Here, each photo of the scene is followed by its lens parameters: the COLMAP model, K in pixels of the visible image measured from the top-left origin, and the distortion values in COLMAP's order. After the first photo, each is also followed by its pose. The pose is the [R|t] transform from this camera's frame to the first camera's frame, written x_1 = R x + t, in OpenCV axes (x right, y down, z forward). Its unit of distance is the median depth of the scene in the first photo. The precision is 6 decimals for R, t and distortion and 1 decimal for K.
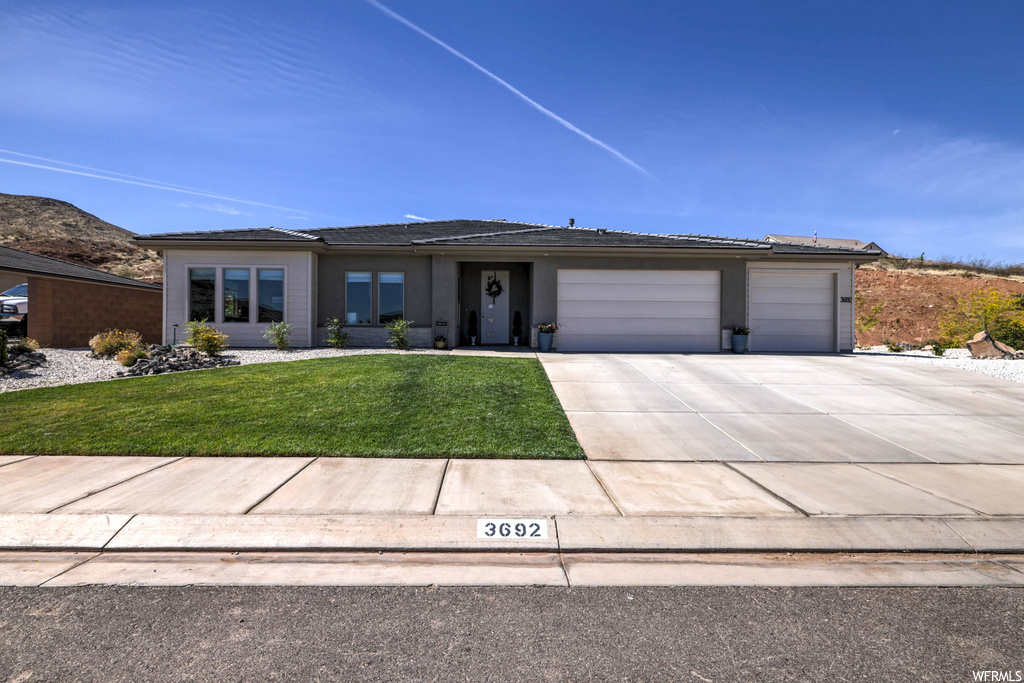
lens RADIAL K [[484.4, 0, 512.0], [0, 484.4, 341.5], [0, 0, 1]] dist [0.000299, 0.000128]
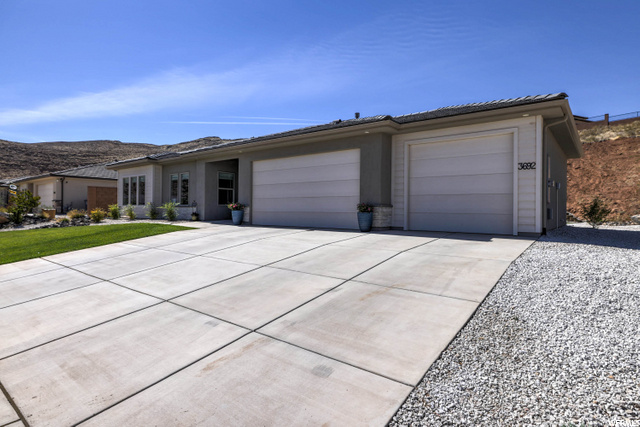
lens RADIAL K [[359.6, 0, 320.0], [0, 359.6, 213.5], [0, 0, 1]] dist [-0.000872, -0.000411]
pose [[0.776346, 0.002279, -0.630303, 0.829622], [-0.004634, 0.999987, -0.002093, -0.008052], [0.630290, 0.004546, 0.776346, 0.364529]]
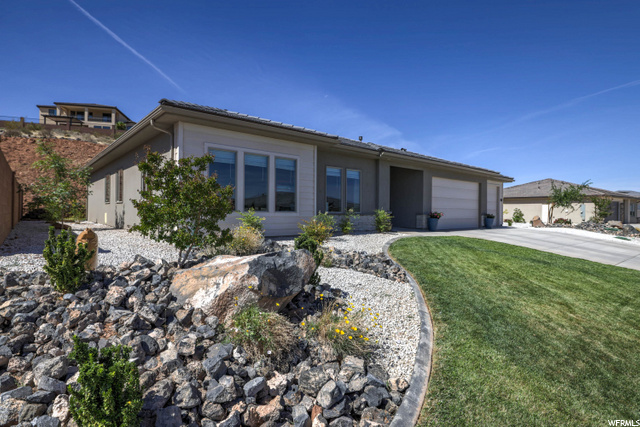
lens RADIAL K [[352.2, 0, 320.0], [0, 352.2, 213.5], [0, 0, 1]] dist [0.000183, 0.000116]
pose [[0.773589, -0.001290, 0.633687, -0.861929], [0.008193, 0.999935, -0.007966, -0.026829], [-0.633635, 0.011354, 0.773549, 0.370289]]
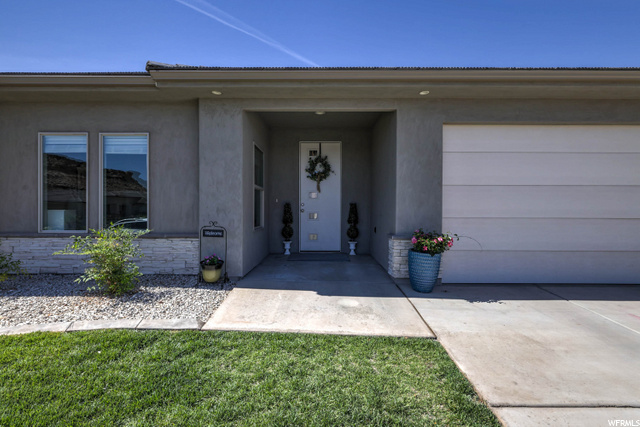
lens RADIAL K [[302.7, 0, 320.0], [0, 302.7, 213.5], [0, 0, 1]] dist [0.000299, 0.000128]
pose [[0.999499, -0.000992, -0.031623, -0.025191], [0.001080, 0.999996, 0.002781, -0.055655], [0.031620, -0.002814, 0.999496, 0.668696]]
